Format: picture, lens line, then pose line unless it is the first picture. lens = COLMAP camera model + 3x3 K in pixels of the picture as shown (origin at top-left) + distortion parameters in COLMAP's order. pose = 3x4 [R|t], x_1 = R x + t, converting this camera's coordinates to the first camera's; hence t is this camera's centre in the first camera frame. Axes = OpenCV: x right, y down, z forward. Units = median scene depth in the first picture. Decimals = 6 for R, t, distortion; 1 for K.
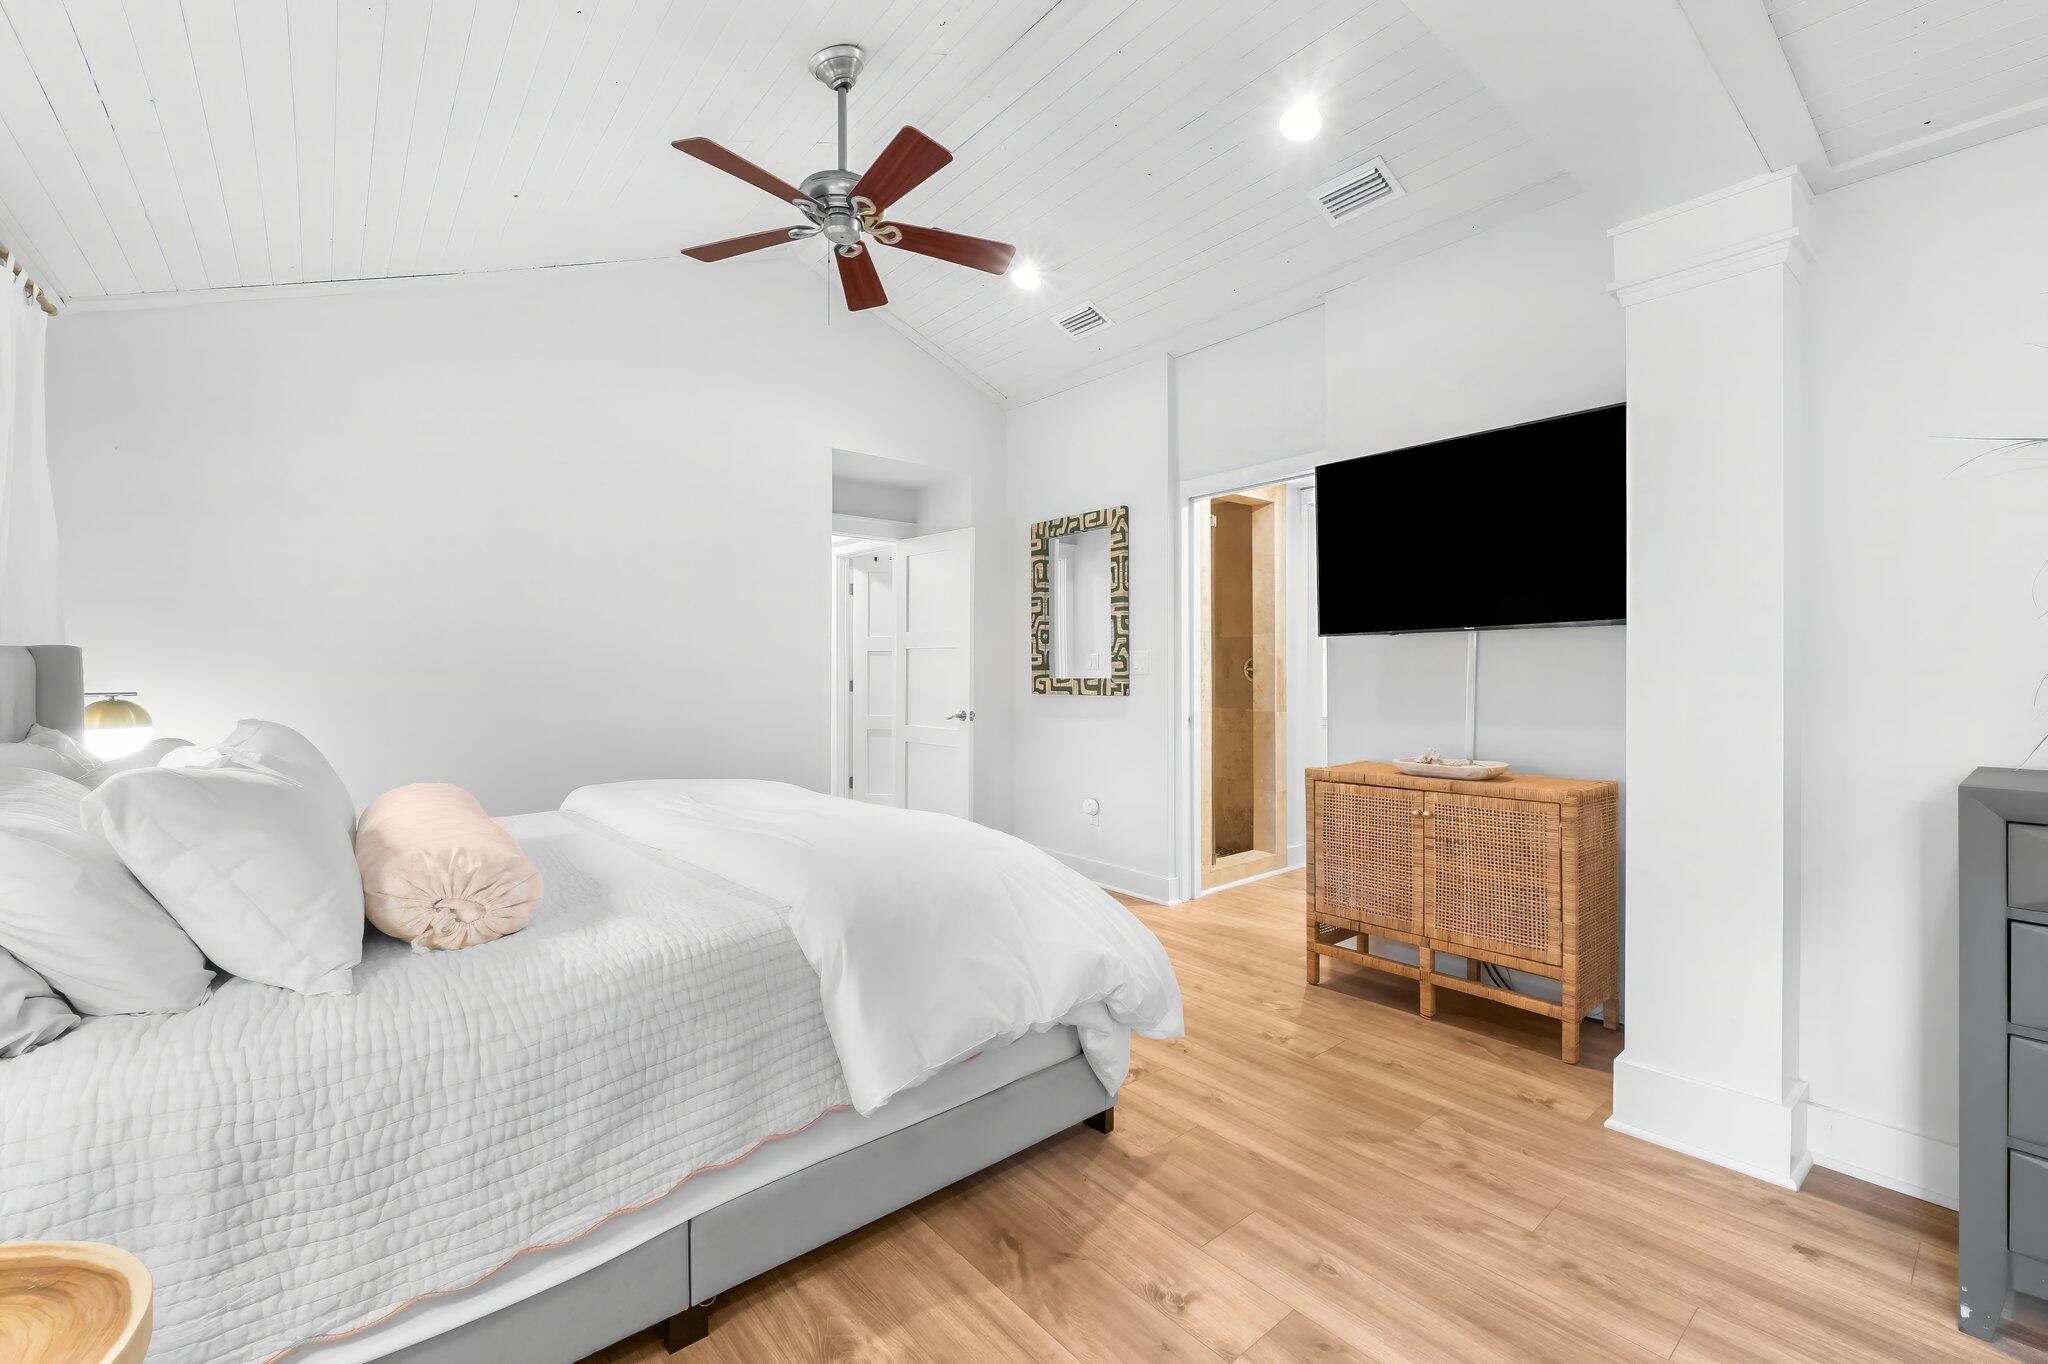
lens RADIAL K [[860.2, 0, 1028.5], [0, 860.2, 674.9], [0, 0, 1]] dist [-0.004786, -0.000290]
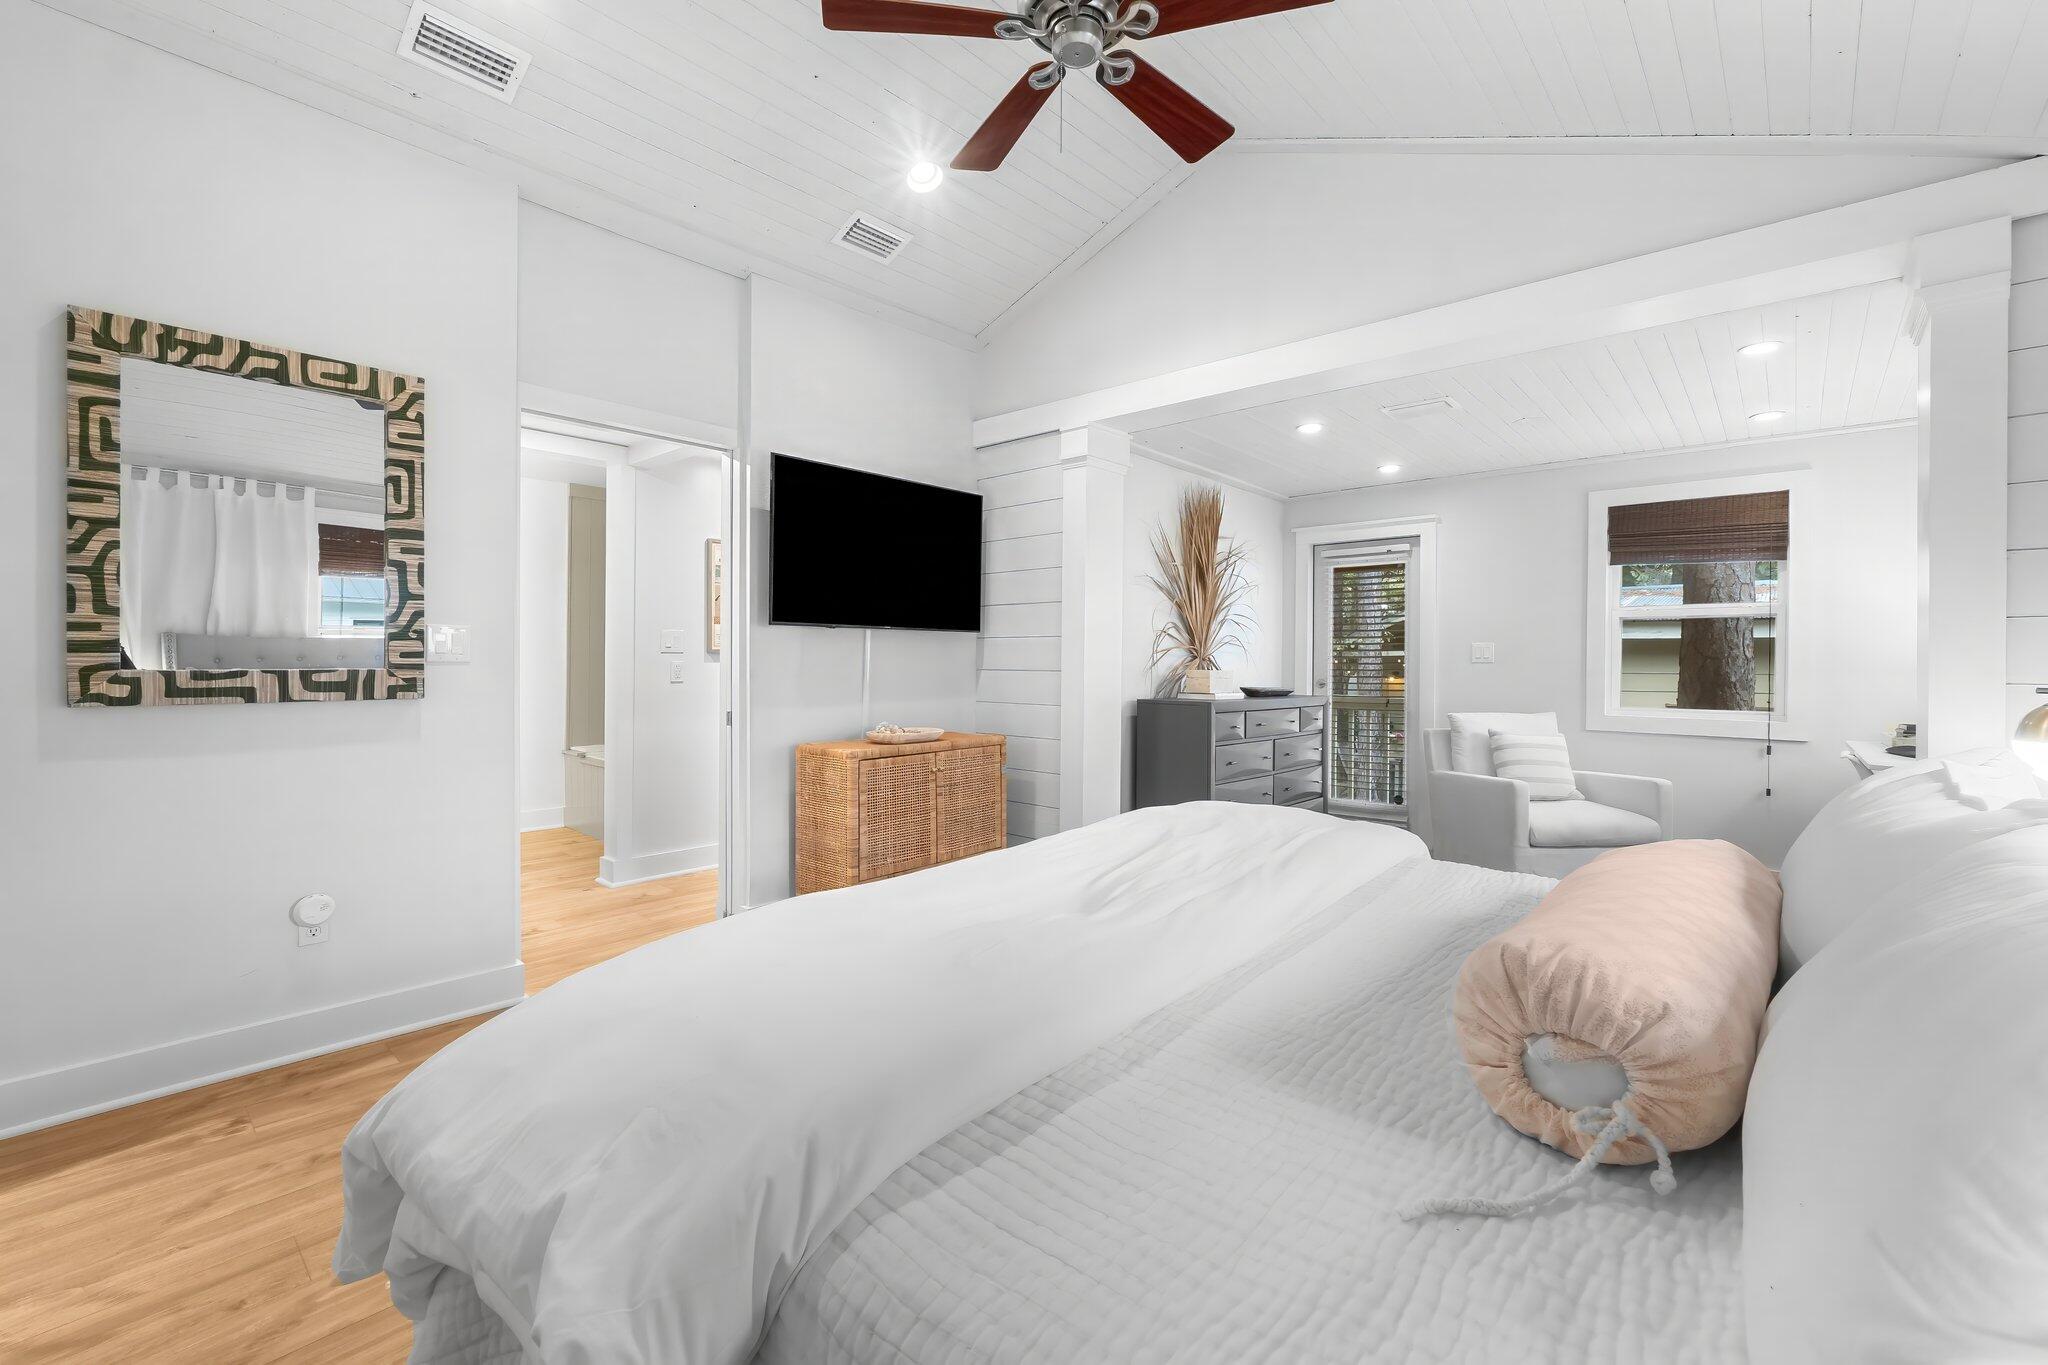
lens RADIAL K [[860.2, 0, 1026.0], [0, 860.2, 670.9], [0, 0, 1]] dist [-0.004786, -0.000290]
pose [[-0.152453, -0.006953, 0.988286, -0.781984], [0.001544, 0.999972, 0.007273, 0.002615], [-0.988309, 0.002635, -0.152438, 0.980638]]
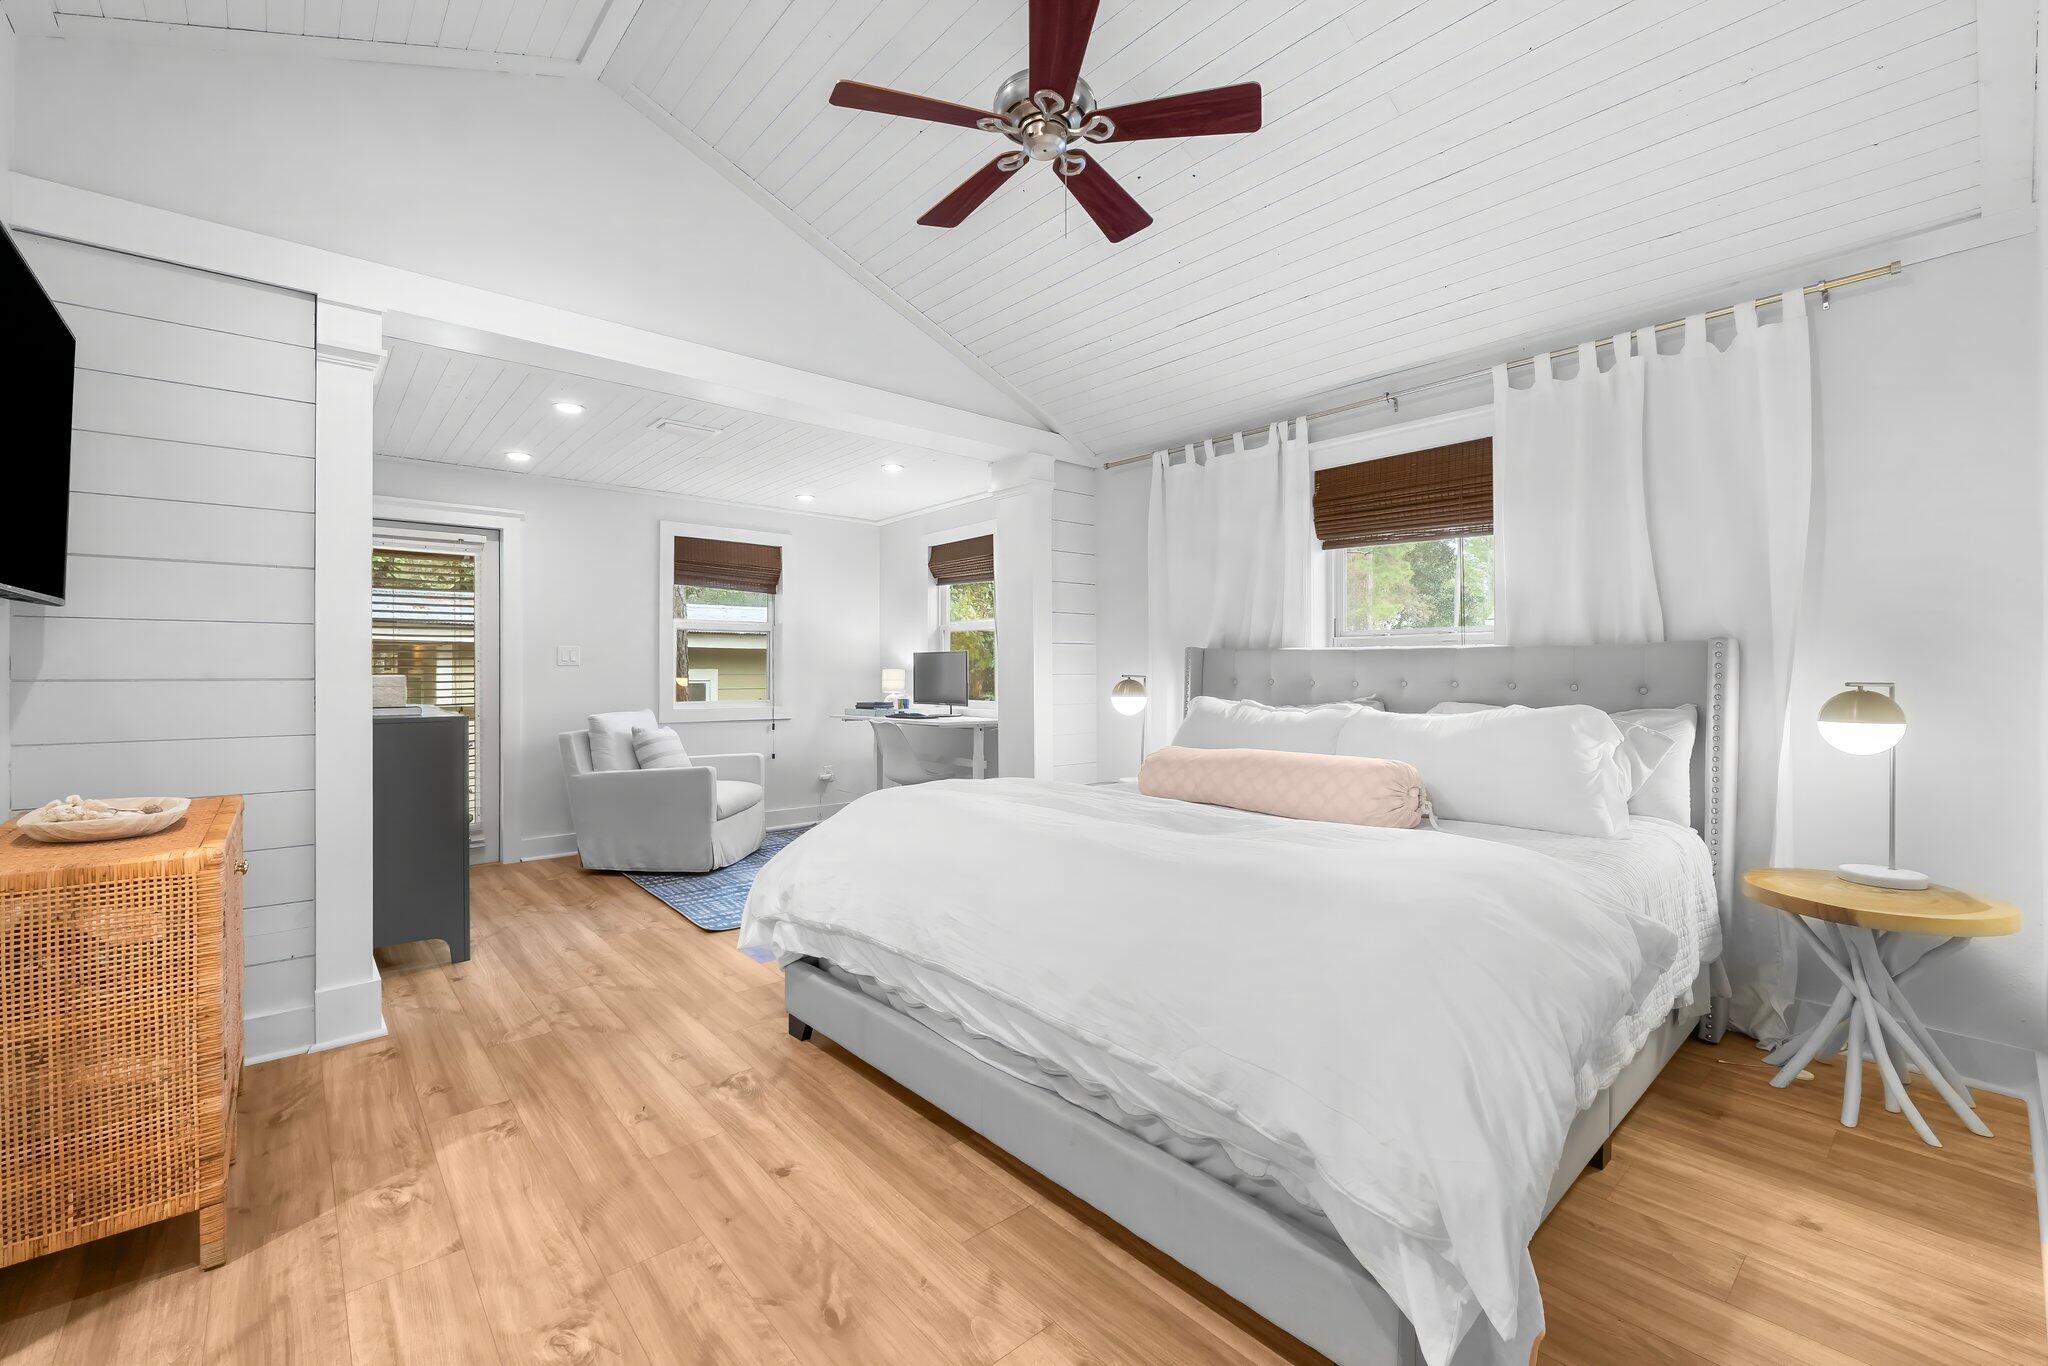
lens RADIAL K [[860.2, 0, 1017.9], [0, 860.2, 672.6], [0, 0, 1]] dist [-0.004786, -0.000290]
pose [[-0.999943, 0.000118, -0.010695, -0.152061], [0.000008, 0.999947, 0.010287, -0.002593], [0.010696, 0.010286, -0.999890, 1.563995]]
